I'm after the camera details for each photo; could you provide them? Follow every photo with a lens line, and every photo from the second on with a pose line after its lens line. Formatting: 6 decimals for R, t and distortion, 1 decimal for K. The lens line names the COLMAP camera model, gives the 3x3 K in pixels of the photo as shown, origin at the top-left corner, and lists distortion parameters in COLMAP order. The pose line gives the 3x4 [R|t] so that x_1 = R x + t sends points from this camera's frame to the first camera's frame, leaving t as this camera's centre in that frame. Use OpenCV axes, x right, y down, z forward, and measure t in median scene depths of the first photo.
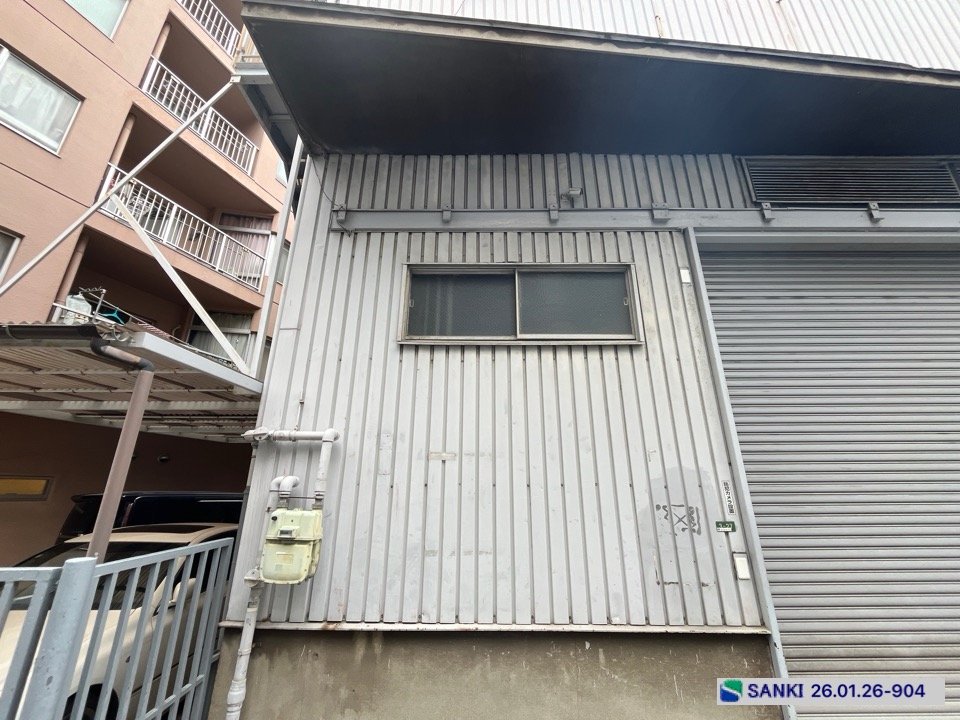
lens RADIAL K [[387.6, 0, 477.1], [0, 387.6, 360.6], [0, 0, 1]] dist [-0.002908, -0.000573]
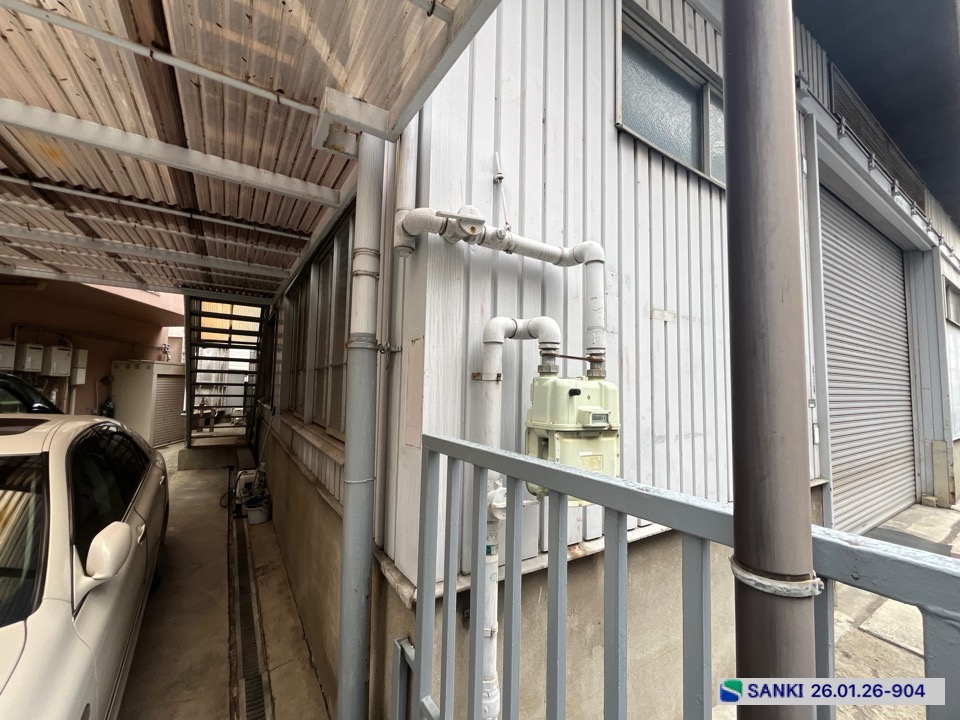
lens RADIAL K [[387.6, 0, 477.1], [0, 387.6, 360.6], [0, 0, 1]] dist [-0.002908, -0.000573]
pose [[0.841401, 0.052225, 0.537882, -0.760062], [-0.192698, 0.958888, 0.208331, 0.241707], [-0.504888, -0.278939, 0.816873, 0.557553]]
